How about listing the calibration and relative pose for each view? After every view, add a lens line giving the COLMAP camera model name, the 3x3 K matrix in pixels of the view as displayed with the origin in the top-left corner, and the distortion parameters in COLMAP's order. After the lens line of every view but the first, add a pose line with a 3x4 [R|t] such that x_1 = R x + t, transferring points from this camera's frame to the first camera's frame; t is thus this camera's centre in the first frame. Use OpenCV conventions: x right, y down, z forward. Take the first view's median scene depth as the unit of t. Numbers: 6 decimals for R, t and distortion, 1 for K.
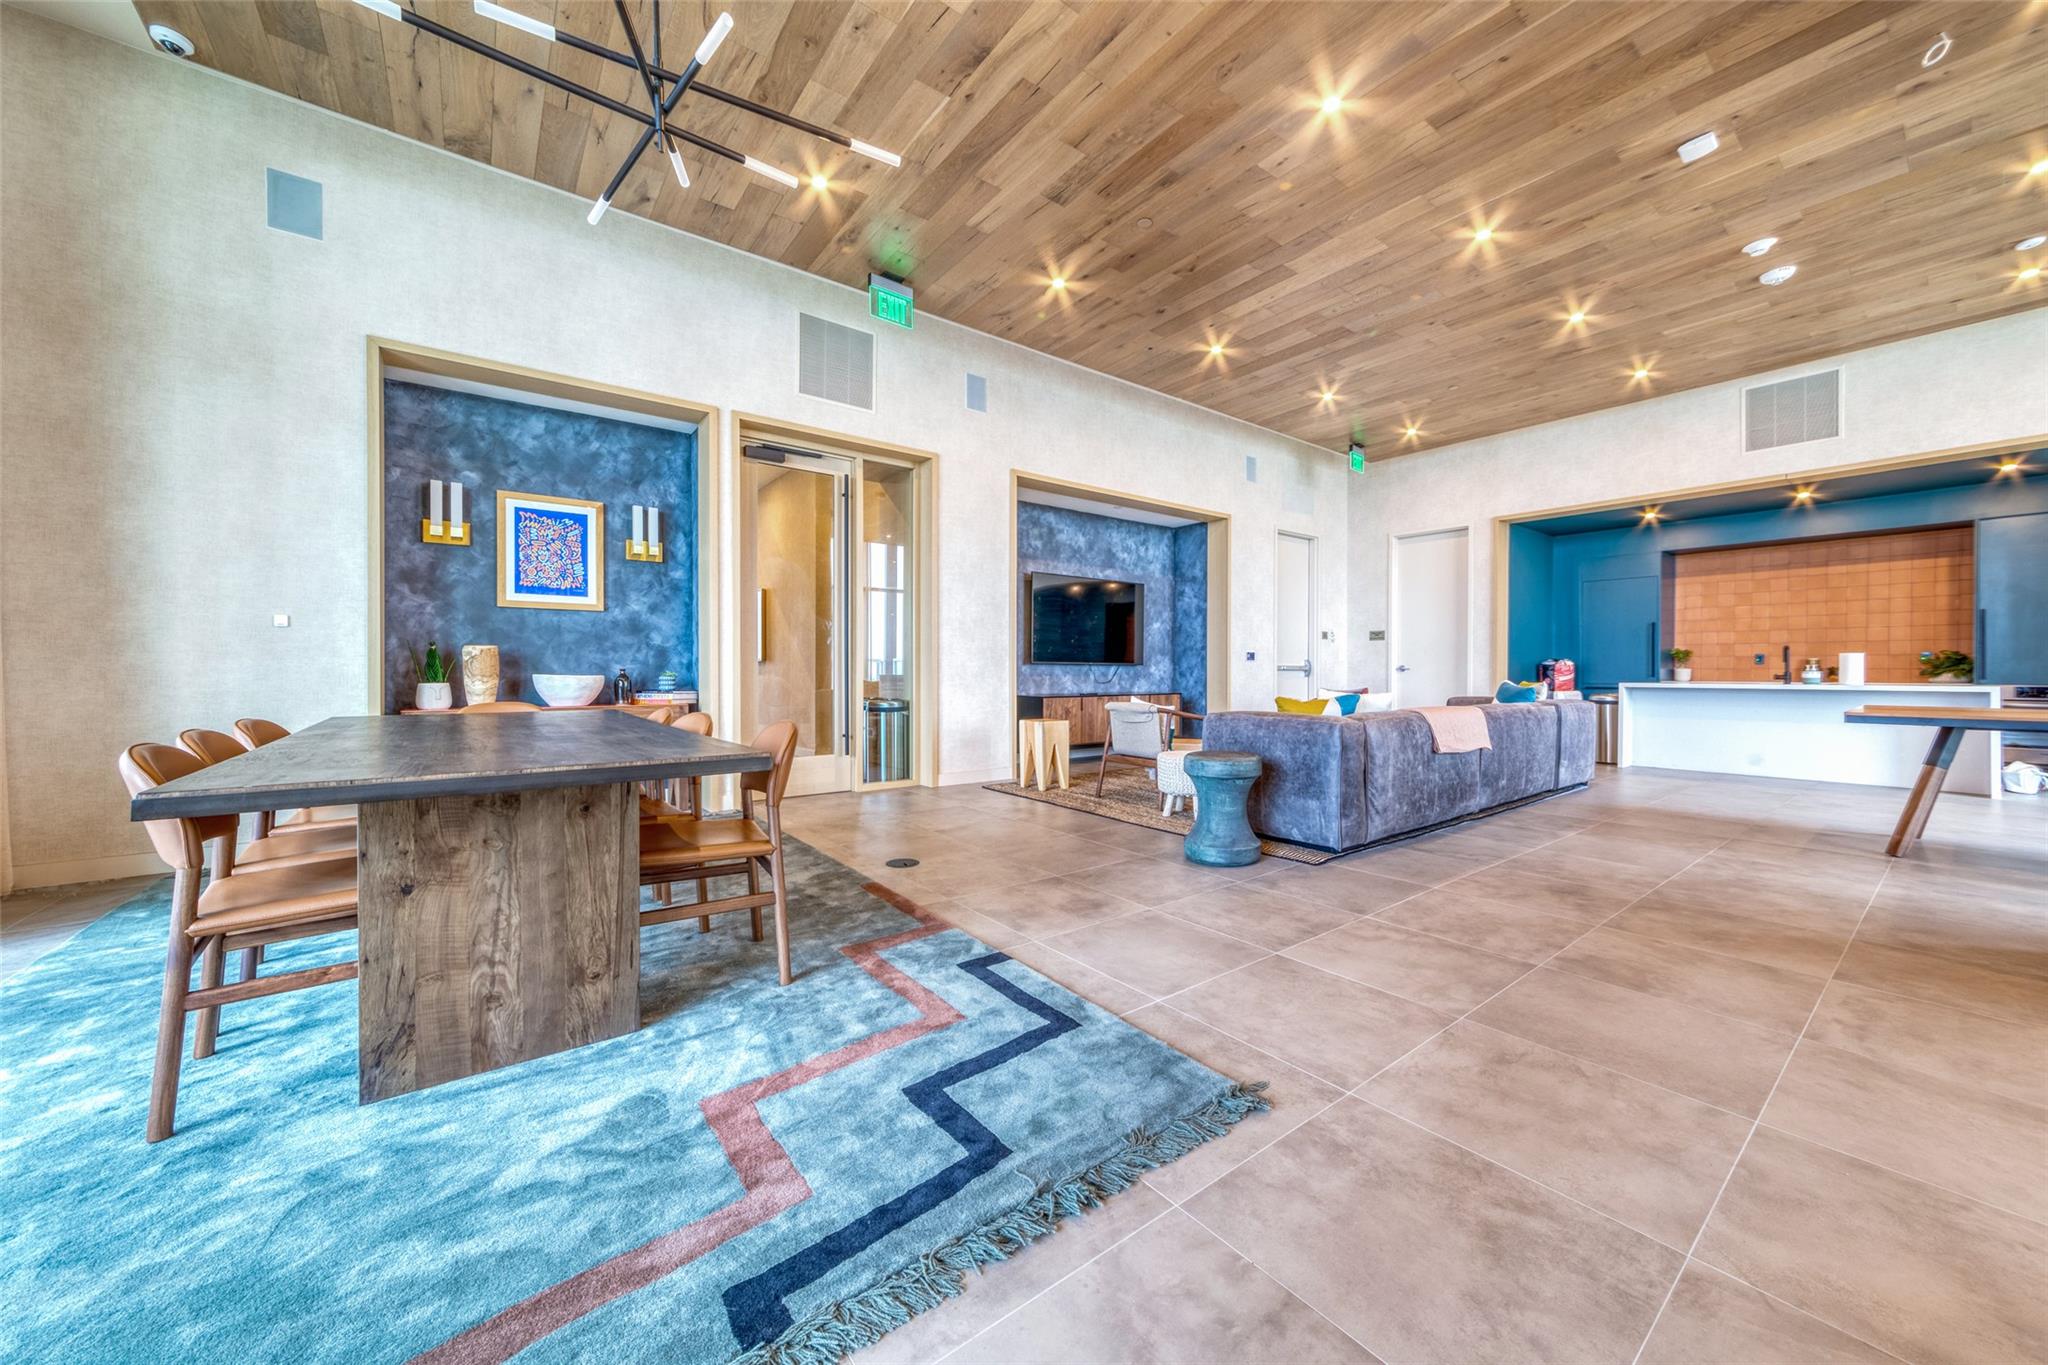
lens RADIAL K [[725.0, 0, 1020.9], [0, 725.0, 669.5], [0, 0, 1]] dist [-0.003813, -0.000045]
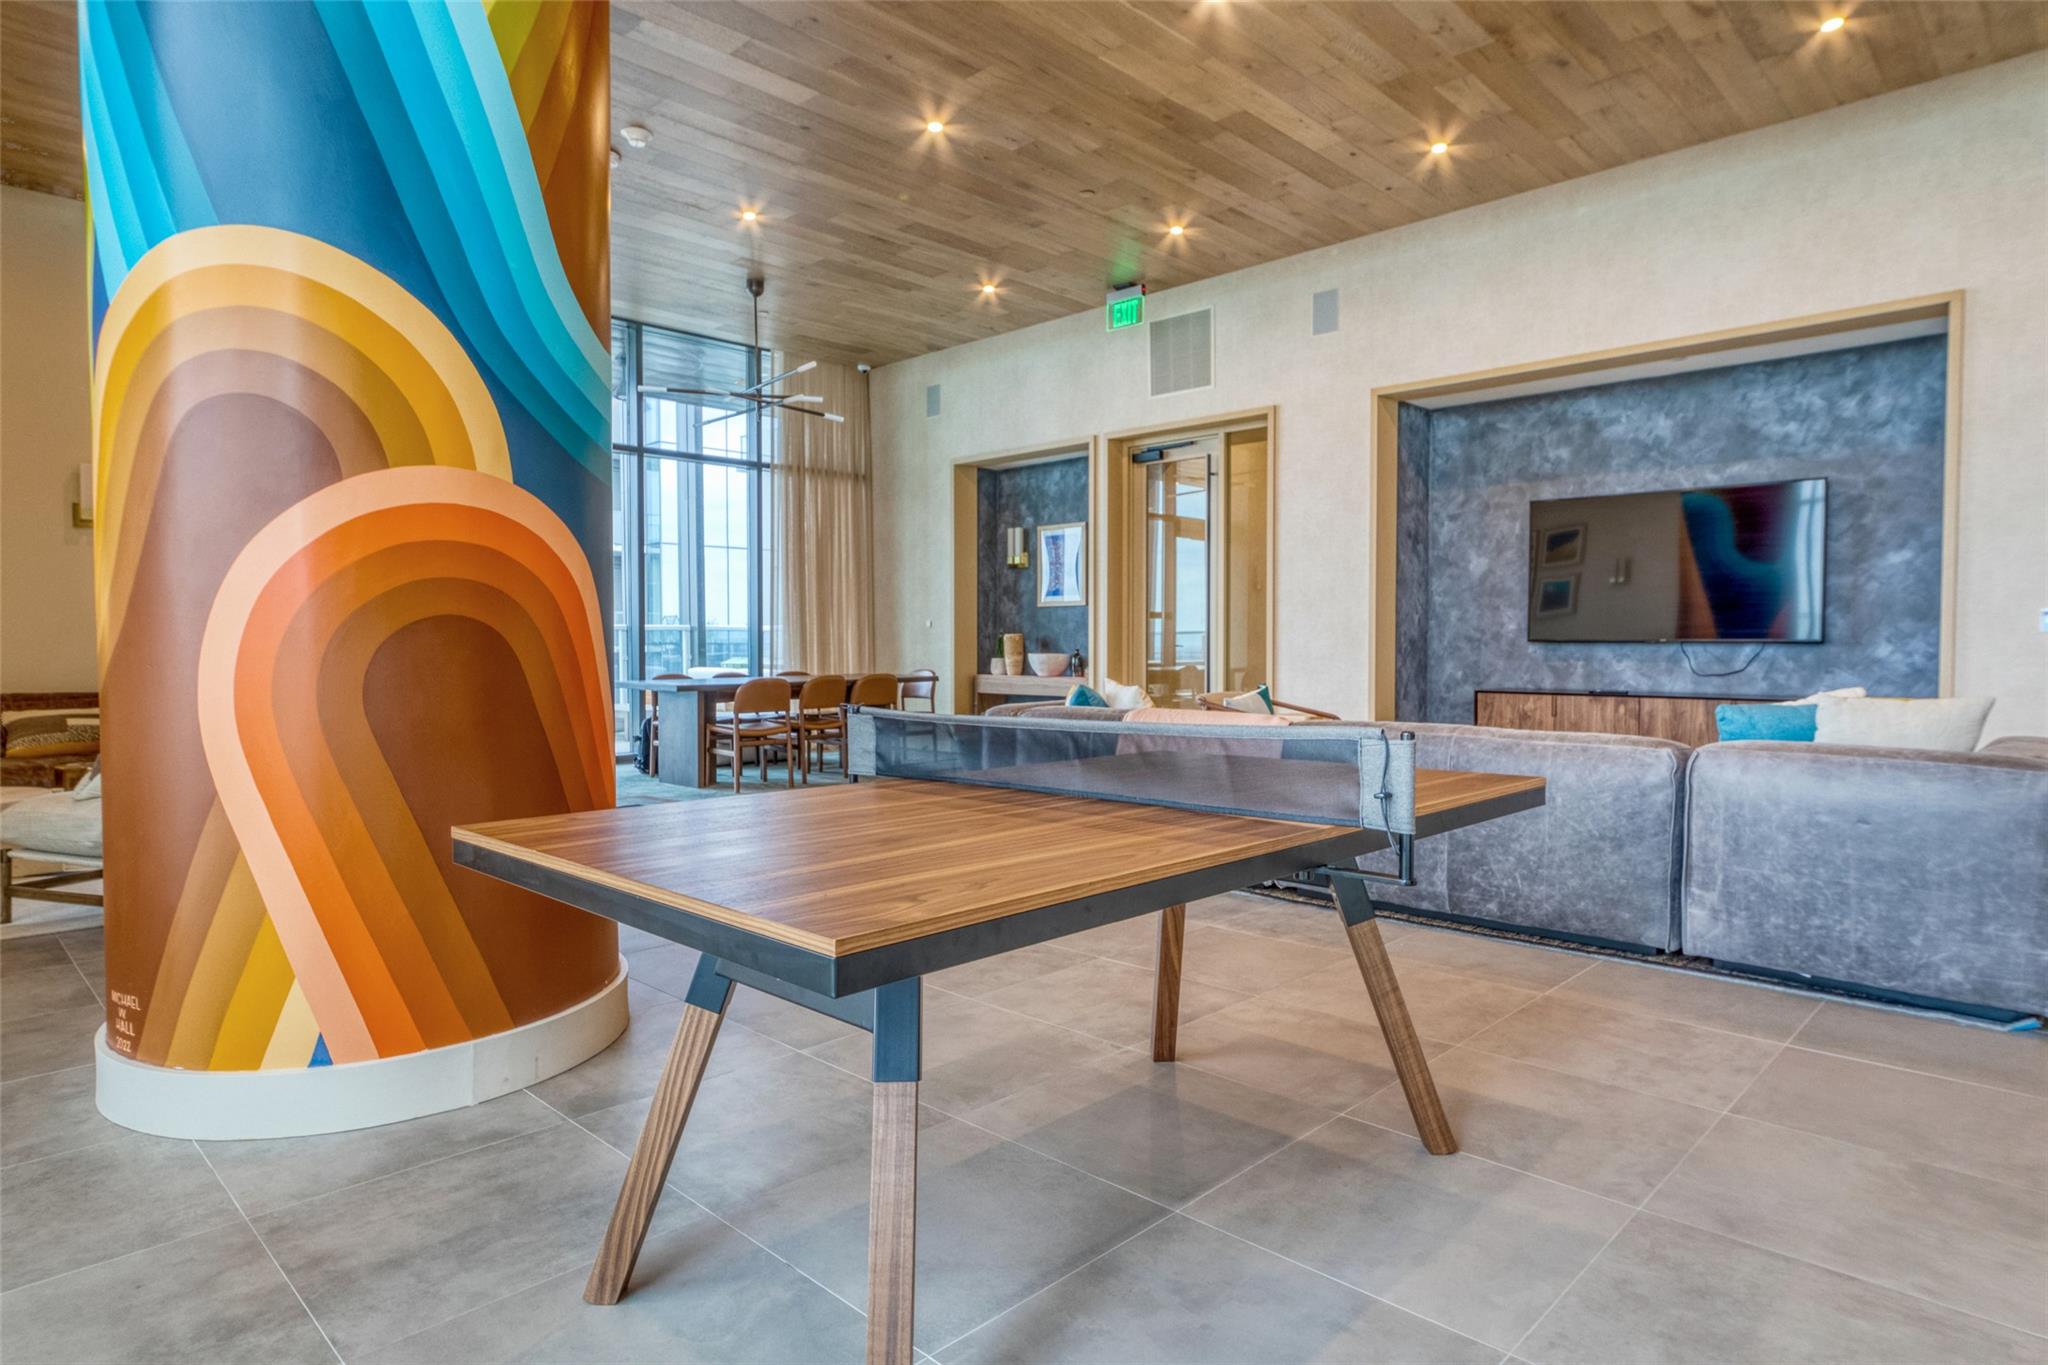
lens RADIAL K [[1140.6, 0, 1023.2], [0, 1140.6, 683.4], [0, 0, 1]] dist [0.003561, 0.000117]
pose [[0.148504, 0.027824, -0.988520, 1.267093], [-0.004955, 0.999612, 0.027392, 0.005127], [0.988899, 0.000831, 0.148585, 0.507516]]
